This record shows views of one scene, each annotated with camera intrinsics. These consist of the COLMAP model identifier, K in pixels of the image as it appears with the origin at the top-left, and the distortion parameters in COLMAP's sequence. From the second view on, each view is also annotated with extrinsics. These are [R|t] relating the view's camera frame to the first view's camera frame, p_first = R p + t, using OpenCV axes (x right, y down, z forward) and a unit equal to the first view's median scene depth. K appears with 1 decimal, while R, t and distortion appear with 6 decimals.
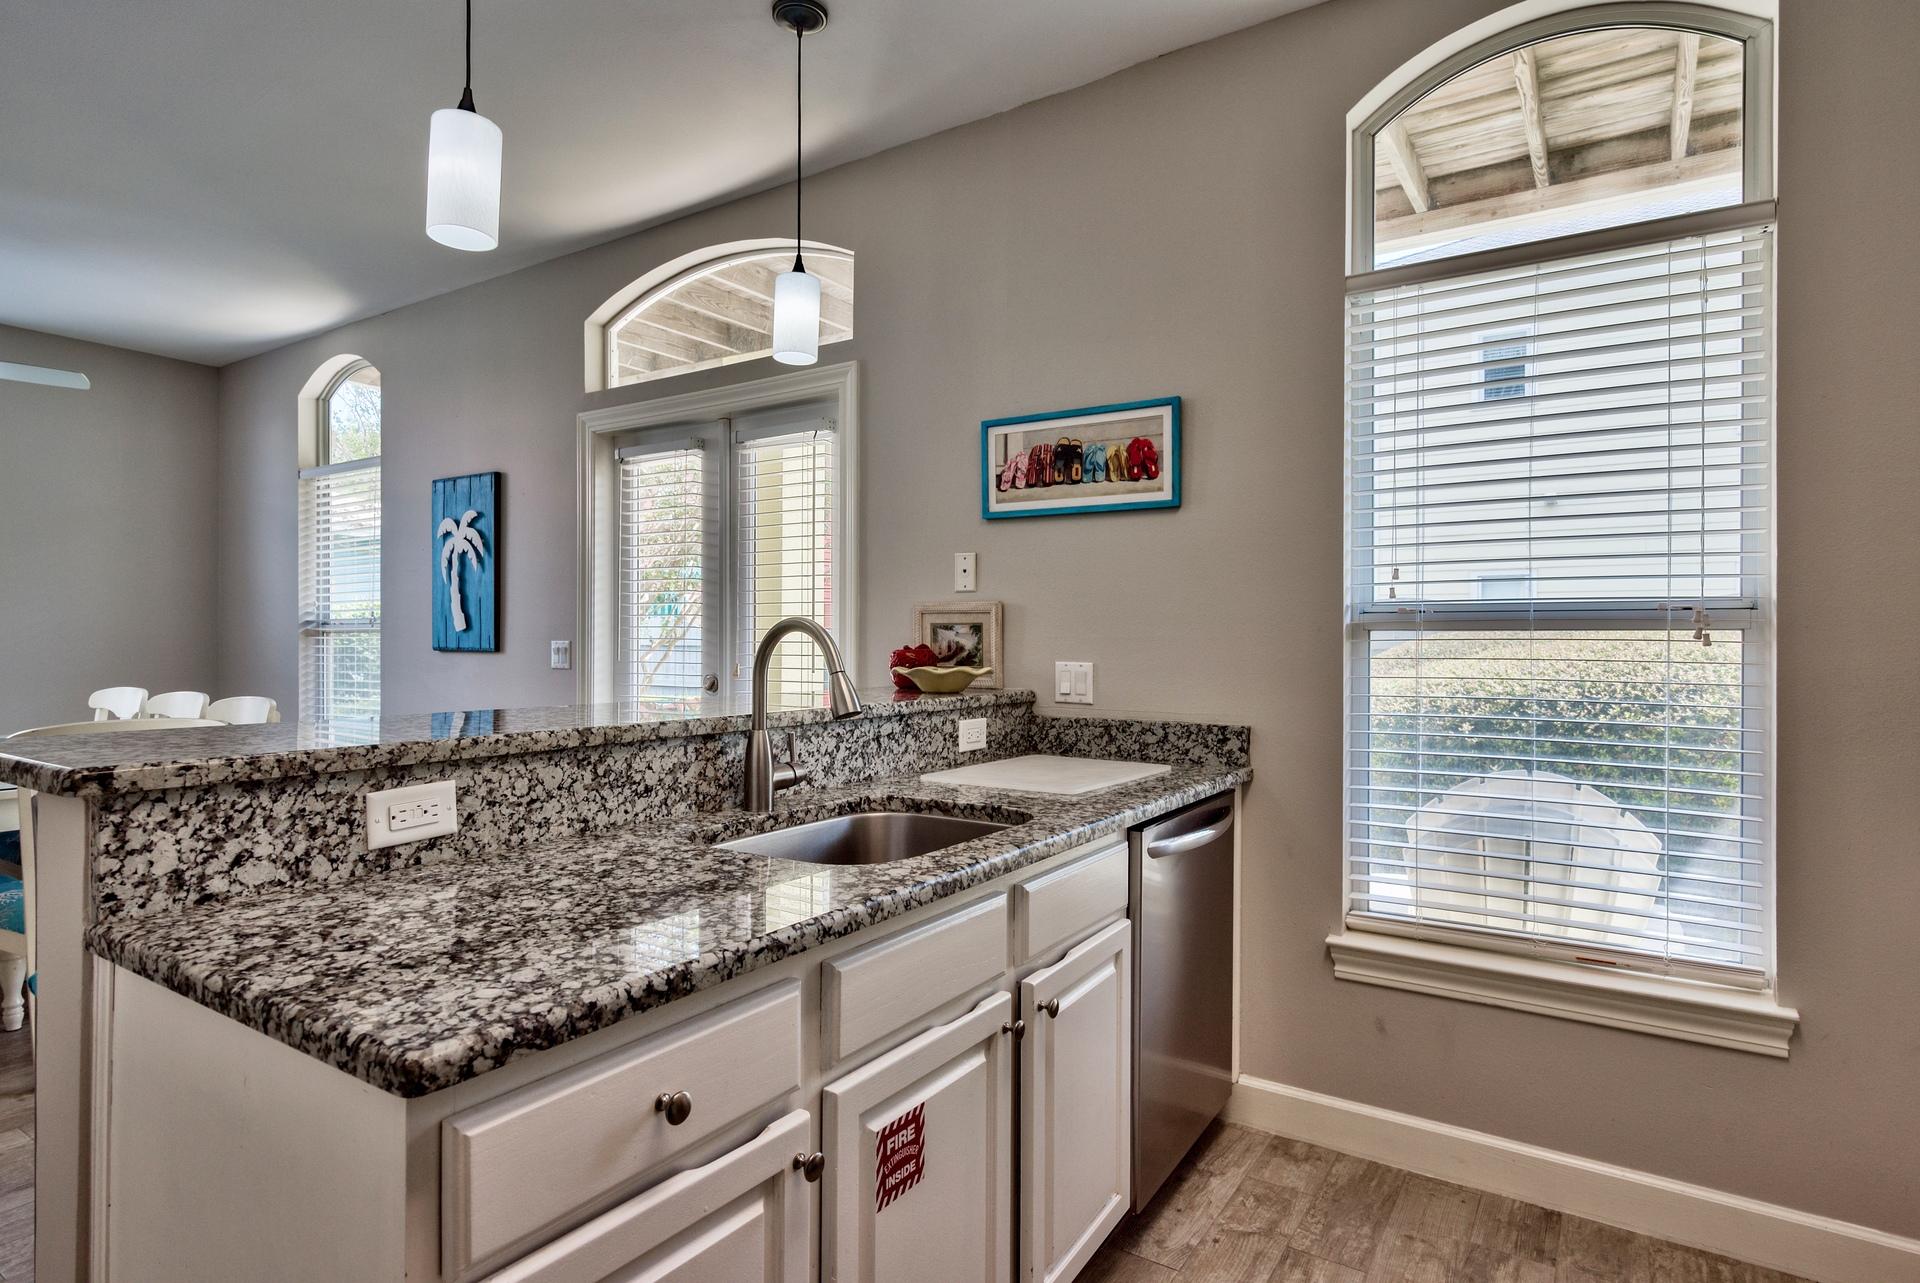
lens RADIAL K [[995.5, 0, 967.4], [0, 995.5, 633.8], [0, 0, 1]] dist [0.015885, 0.000455]
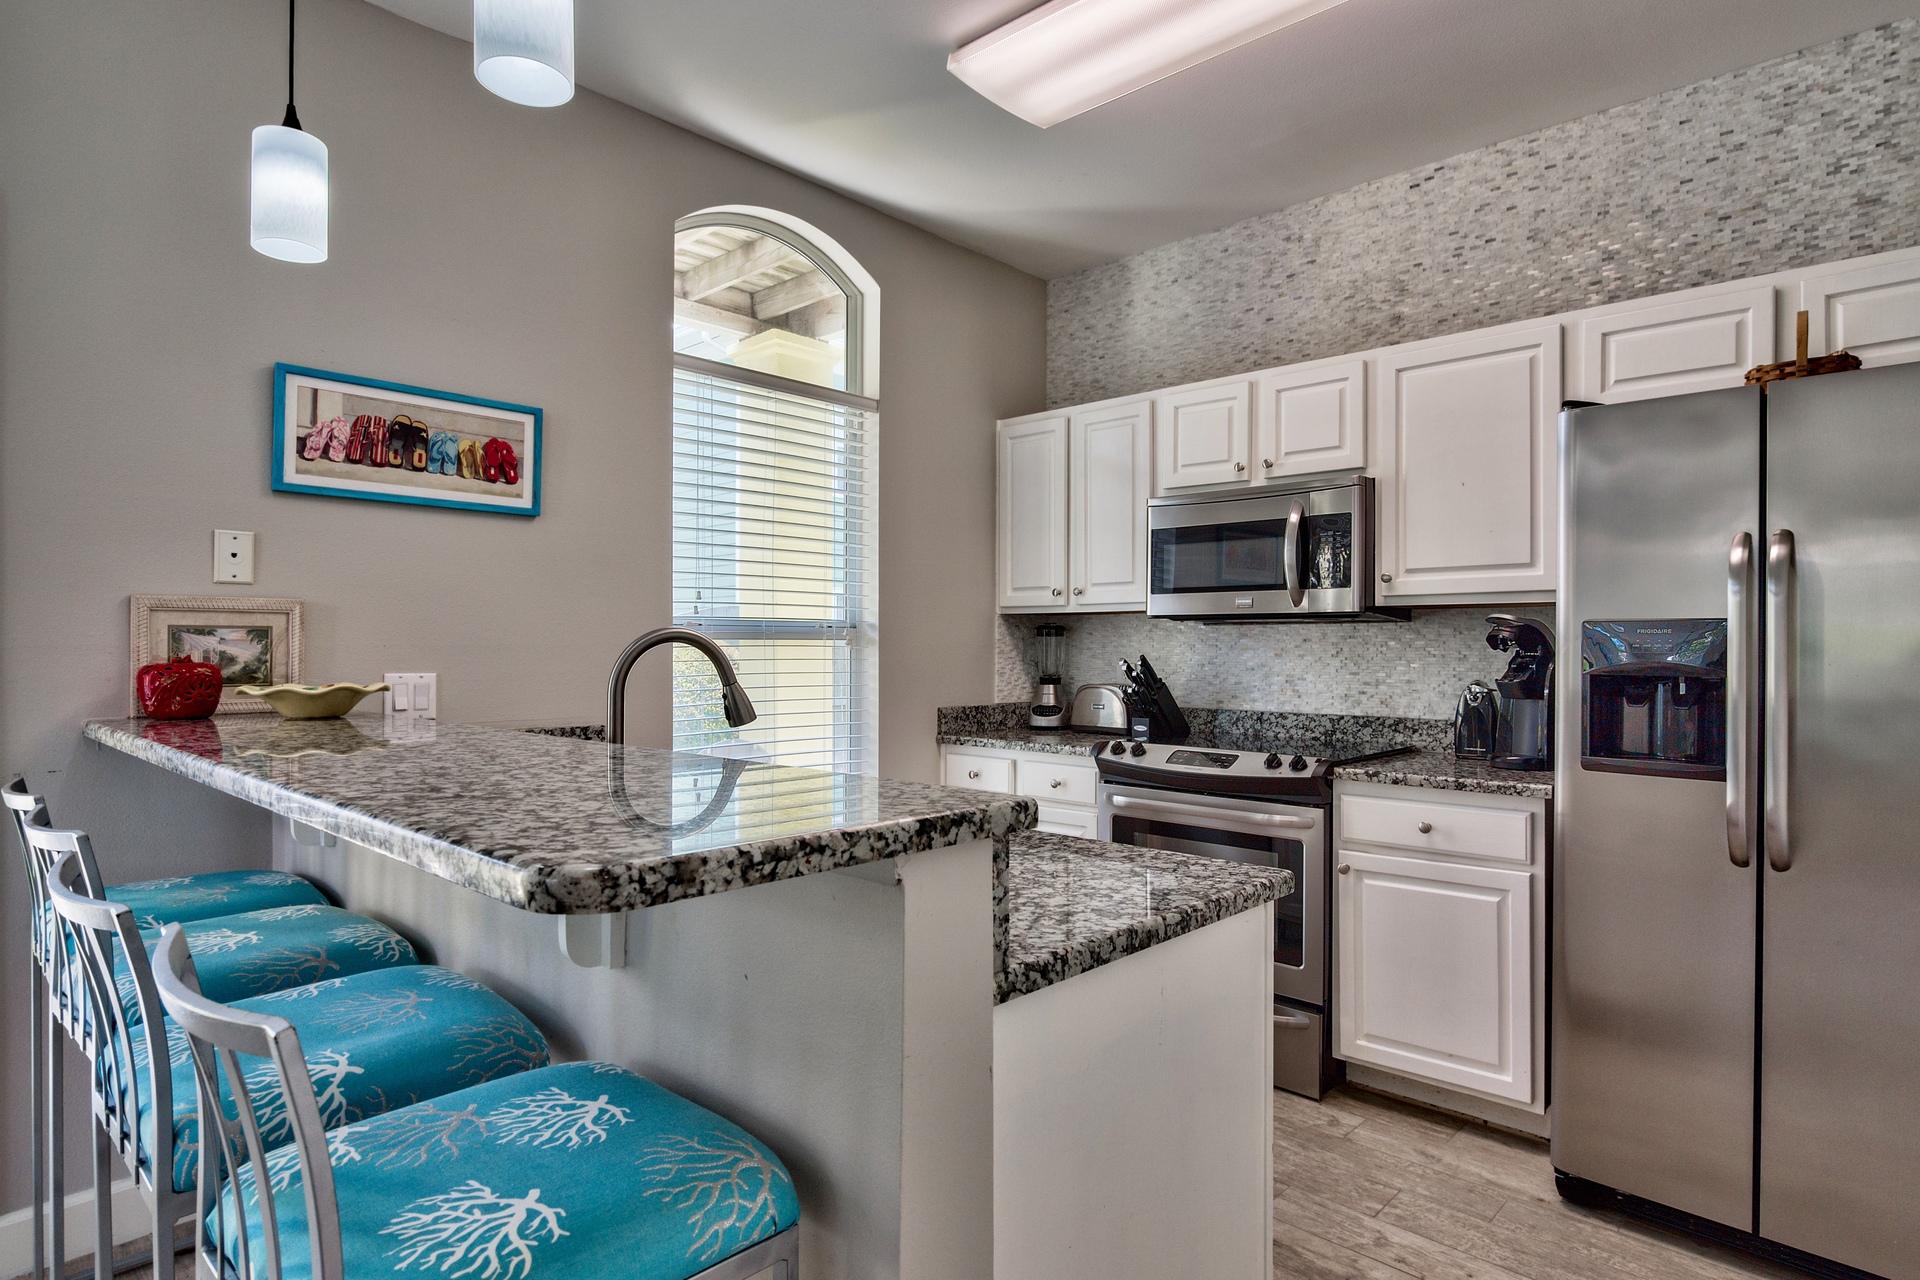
lens RADIAL K [[1063.4, 0, 966.0], [0, 1063.4, 638.4], [0, 0, 1]] dist [-0.003410, -0.000206]
pose [[0.184927, 0.004605, 0.982742, -0.728464], [-0.002525, 0.999988, -0.004210, 0.000539], [-0.982749, -0.001703, 0.184936, 0.348517]]
